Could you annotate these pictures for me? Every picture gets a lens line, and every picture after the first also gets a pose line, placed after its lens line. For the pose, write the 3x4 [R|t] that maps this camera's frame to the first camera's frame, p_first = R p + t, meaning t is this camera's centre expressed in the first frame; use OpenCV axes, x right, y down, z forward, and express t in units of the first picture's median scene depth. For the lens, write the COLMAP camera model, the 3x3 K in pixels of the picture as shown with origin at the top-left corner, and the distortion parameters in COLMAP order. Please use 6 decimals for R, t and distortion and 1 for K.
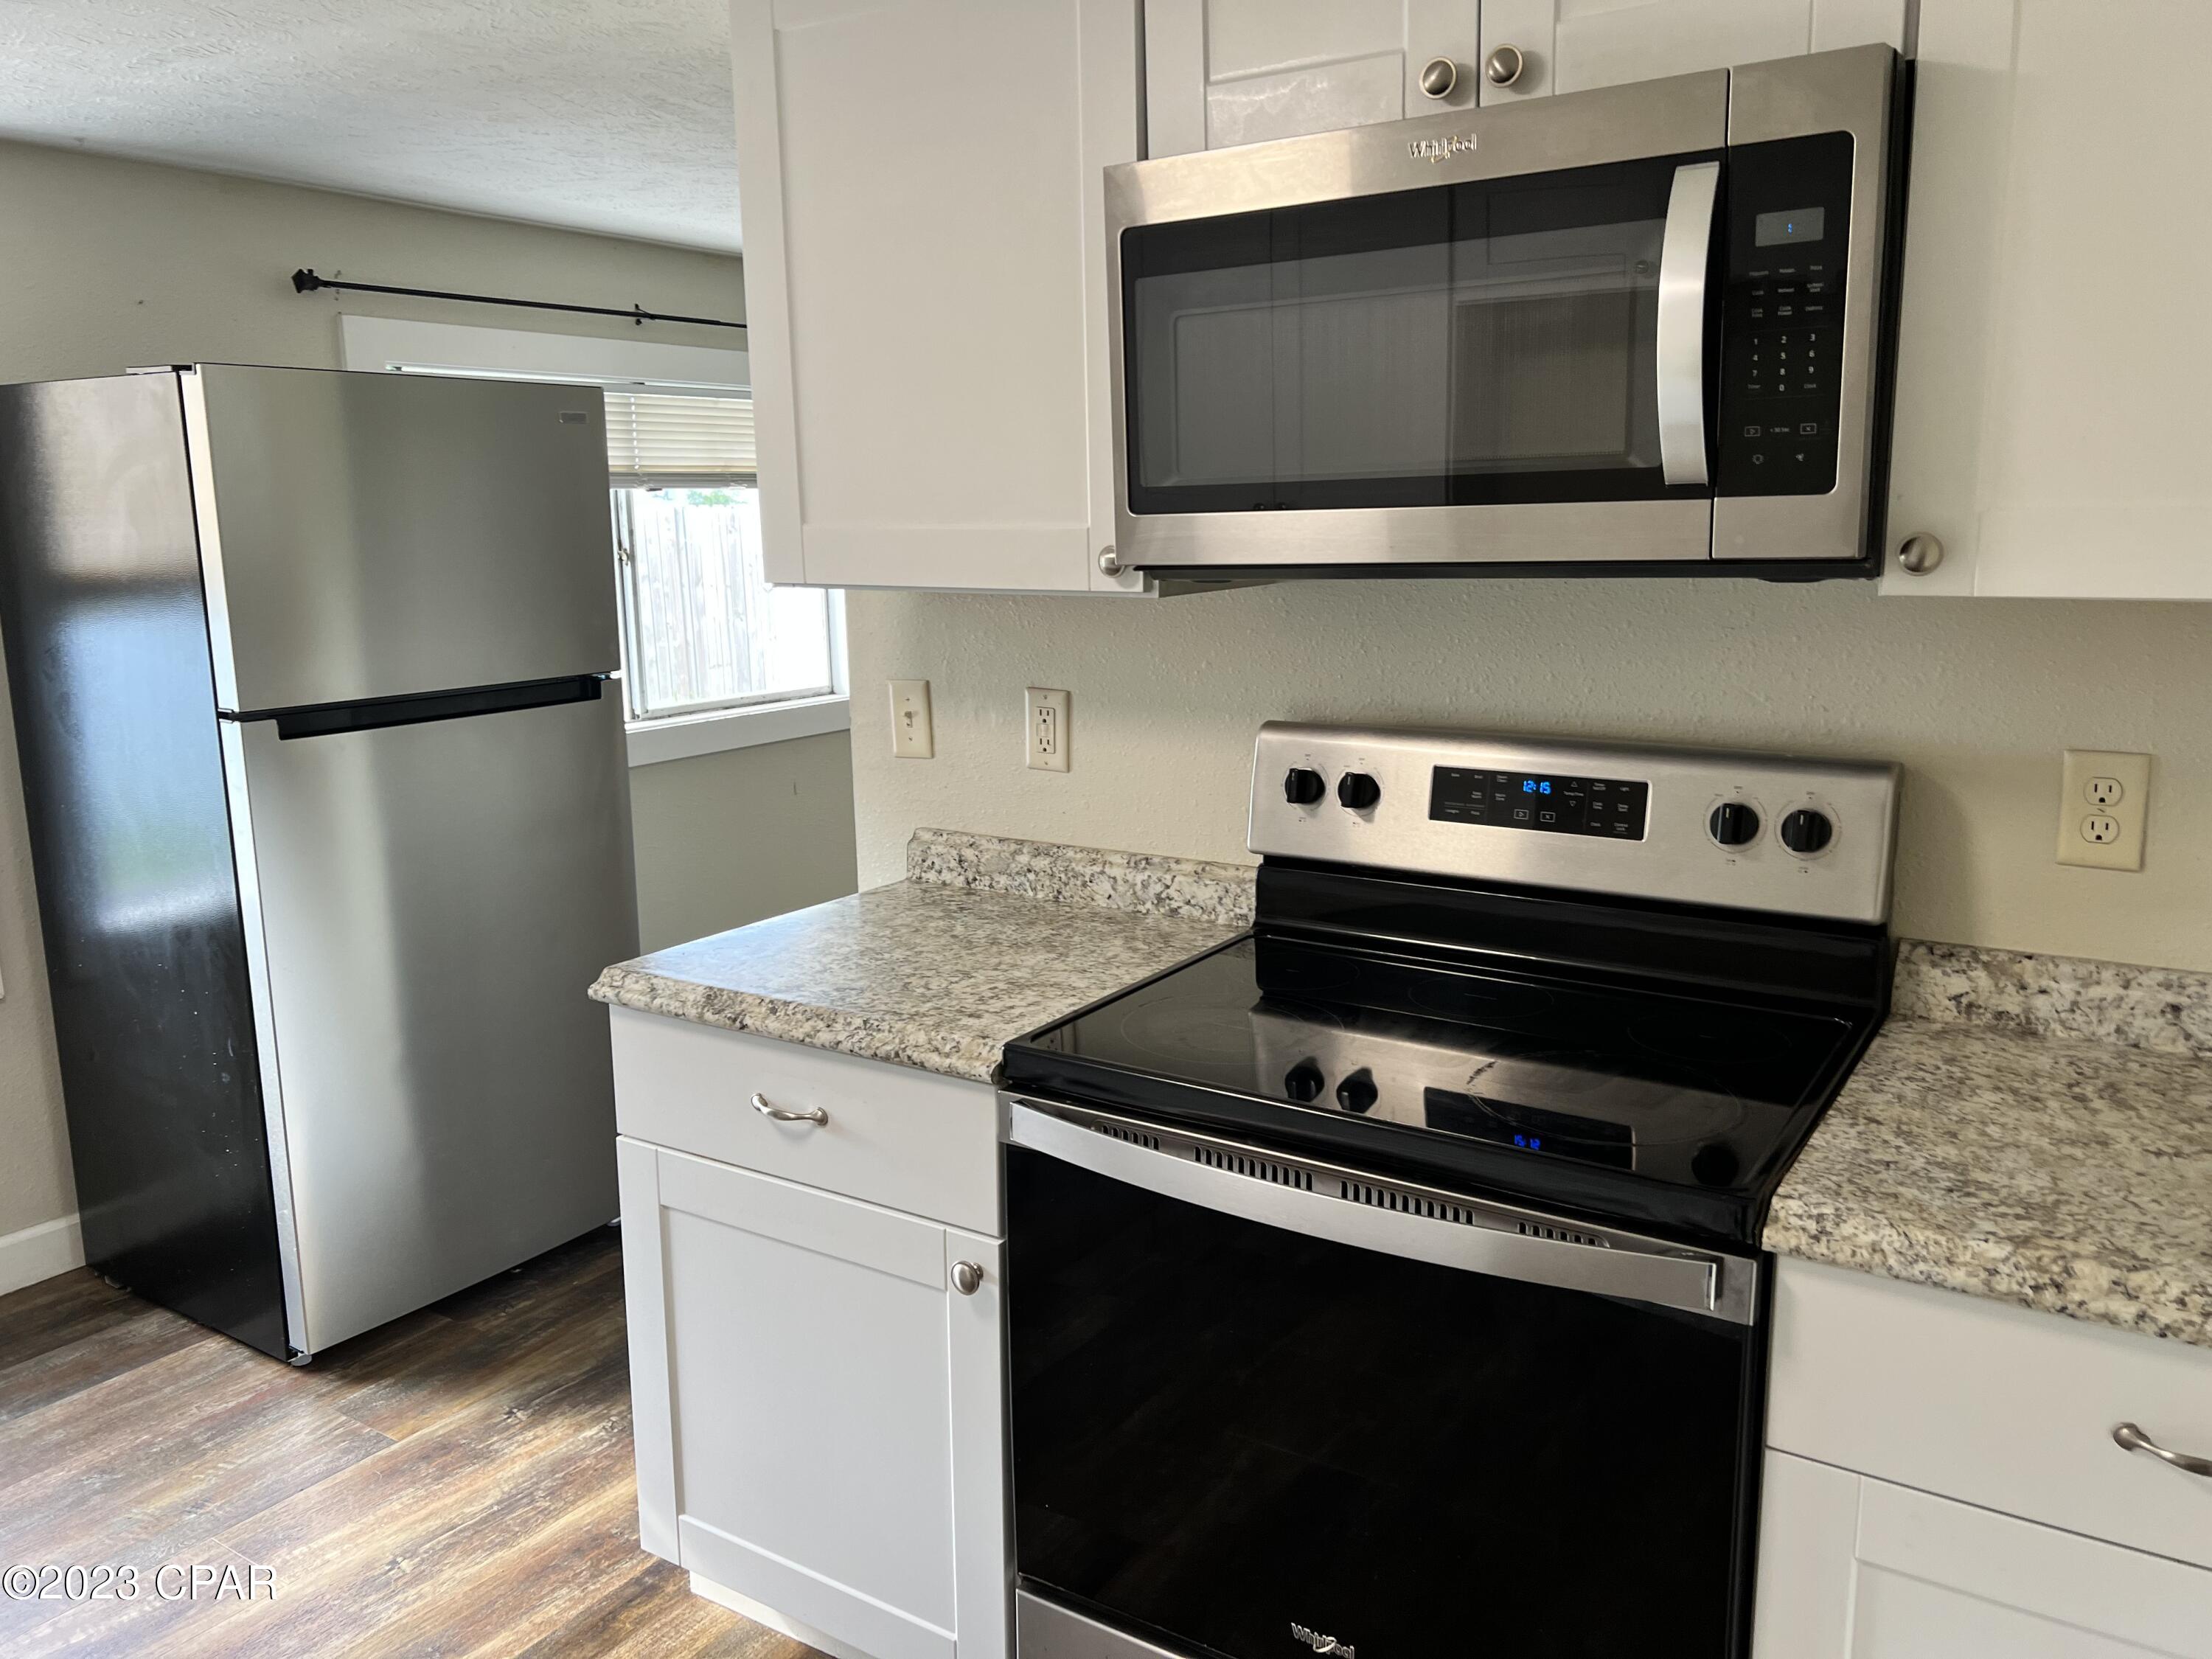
lens RADIAL K [[1658.9, 0, 1126.4], [0, 1658.9, 817.4], [0, 0, 1]] dist [0.070252, -0.083496]
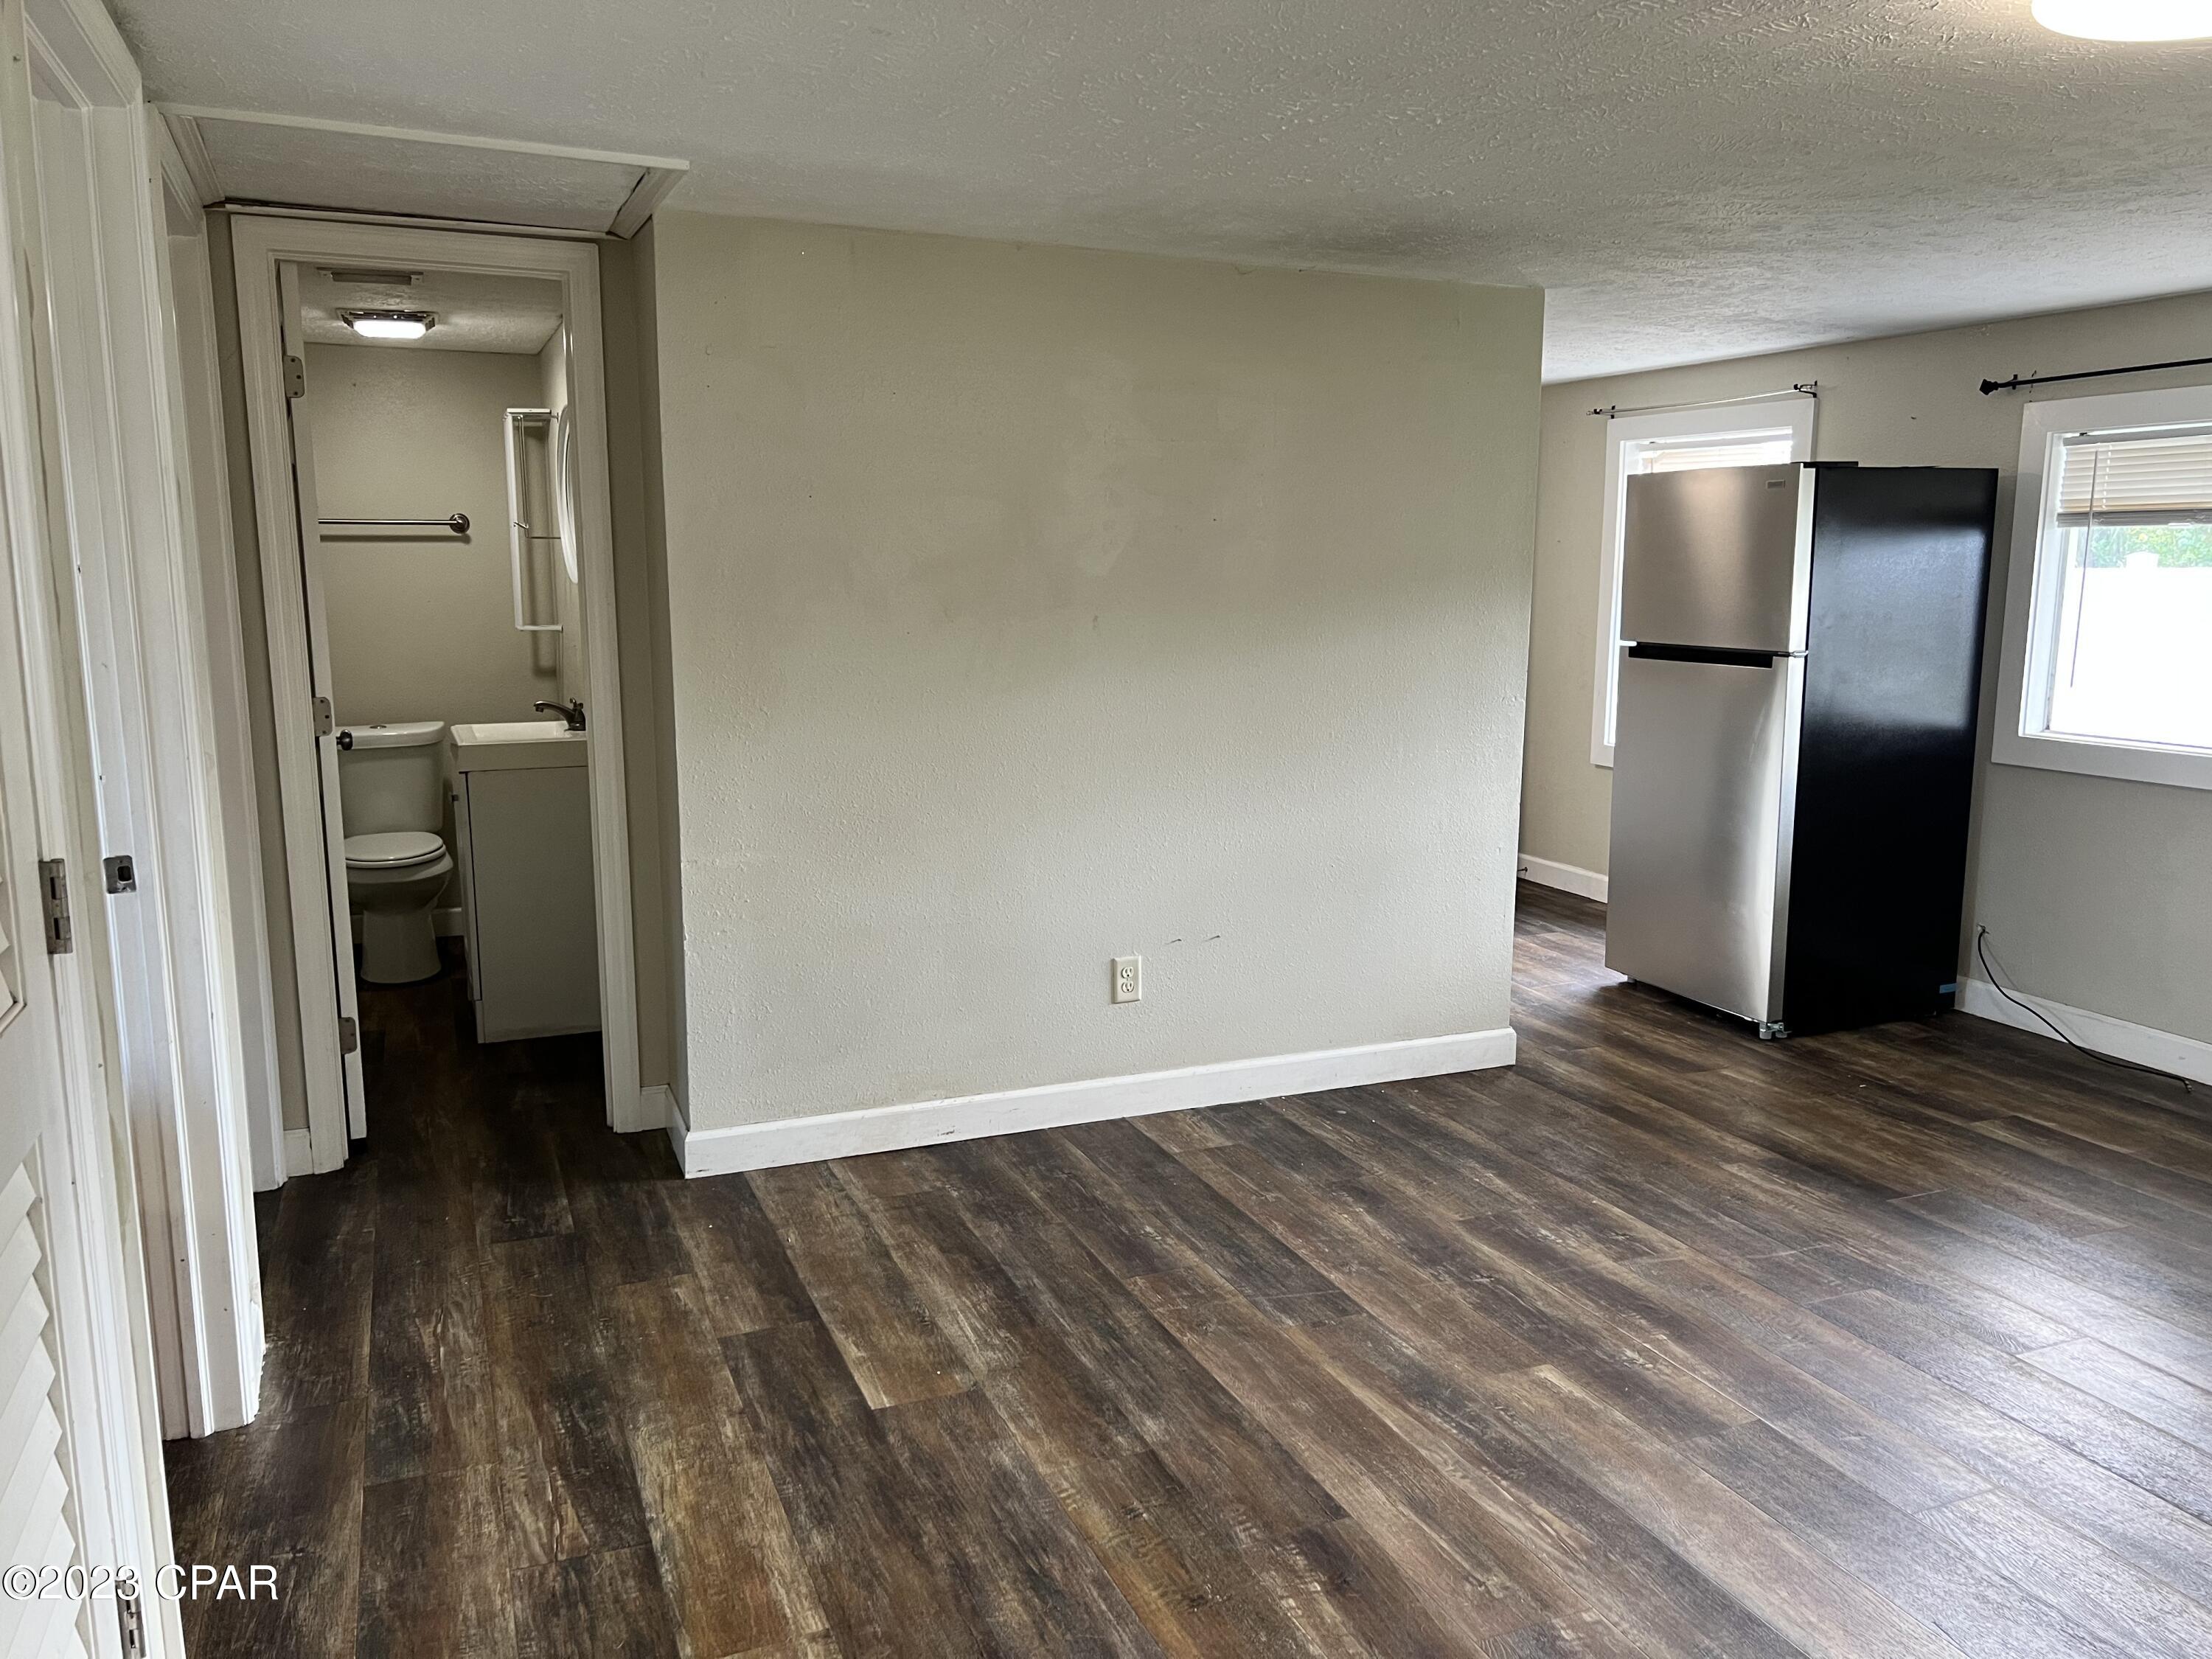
lens RADIAL K [[1658.9, 0, 1127.1], [0, 1658.9, 843.1], [0, 0, 1]] dist [0.070252, -0.083496]
pose [[-0.567285, 0.149493, -0.809839, 1.748310], [-0.150439, 0.948026, 0.280382, -0.356926], [0.809664, 0.280888, -0.515312, 1.871937]]
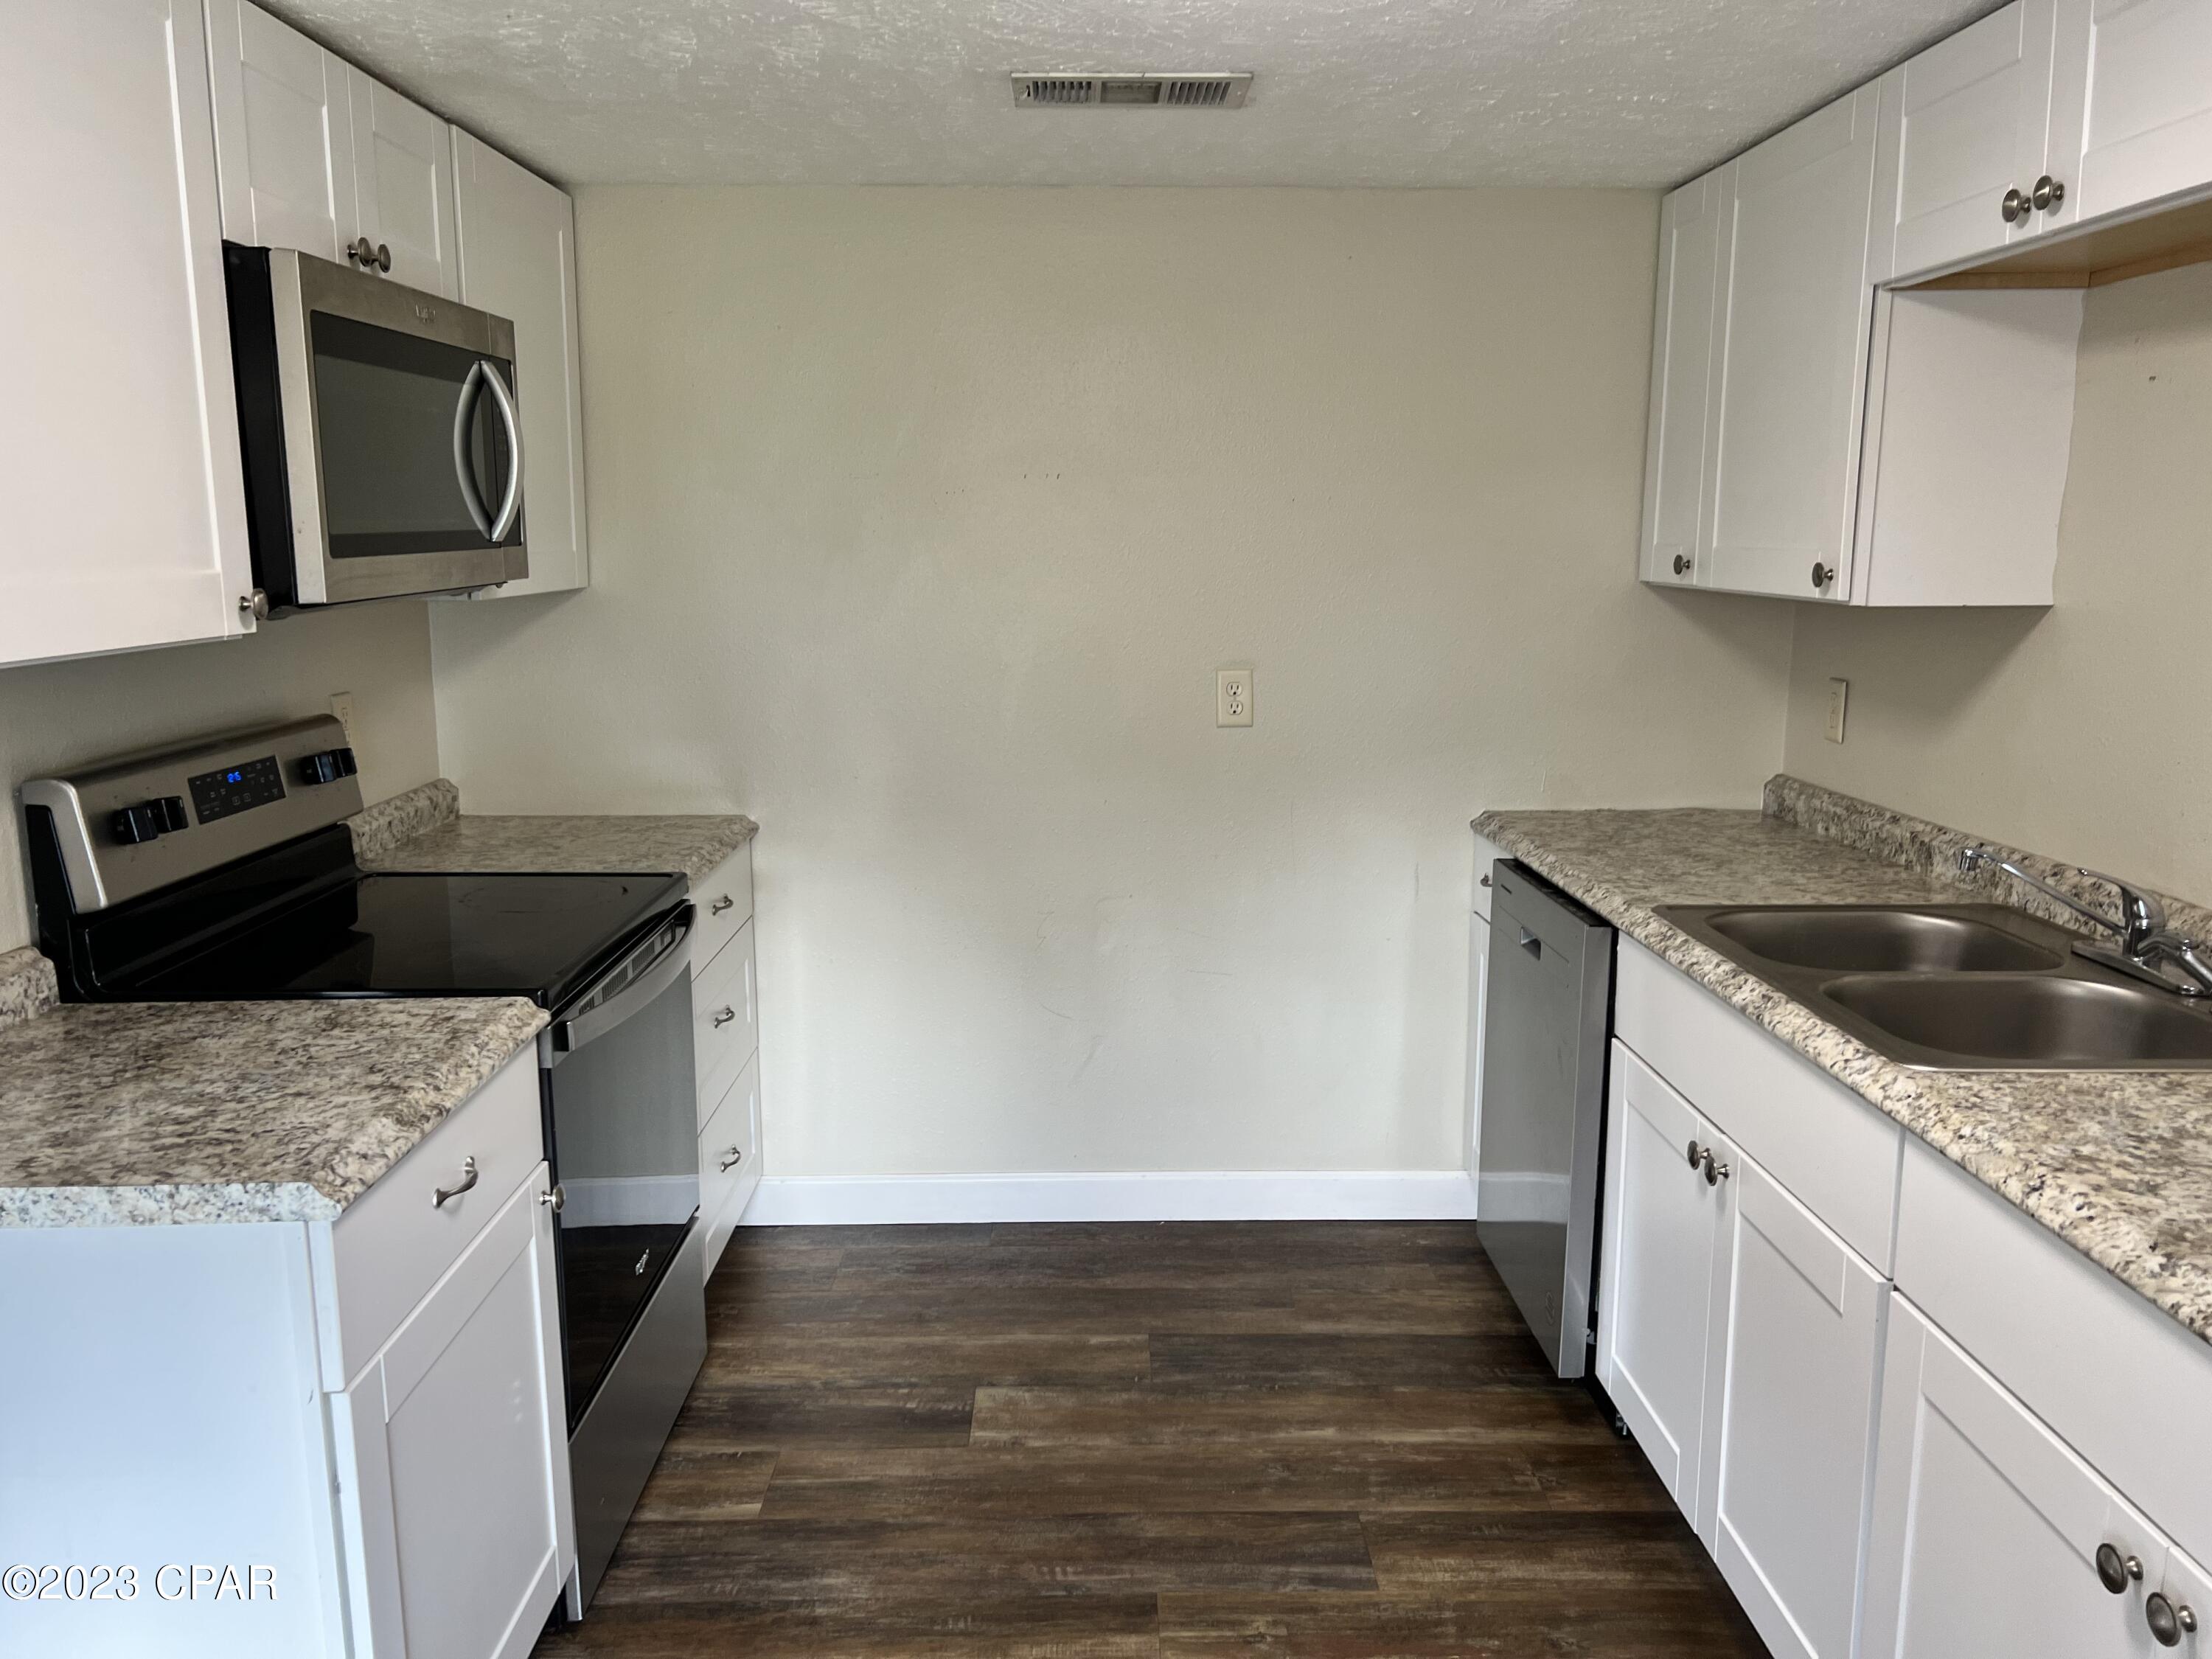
lens RADIAL K [[1658.9, 0, 1109.1], [0, 1658.9, 845.0], [0, 0, 1]] dist [0.070252, -0.083496]
pose [[-0.546904, -0.142344, 0.825005, -0.980571], [0.161887, 0.948860, 0.271030, -0.173616], [-0.821394, 0.281785, -0.495892, 0.932078]]
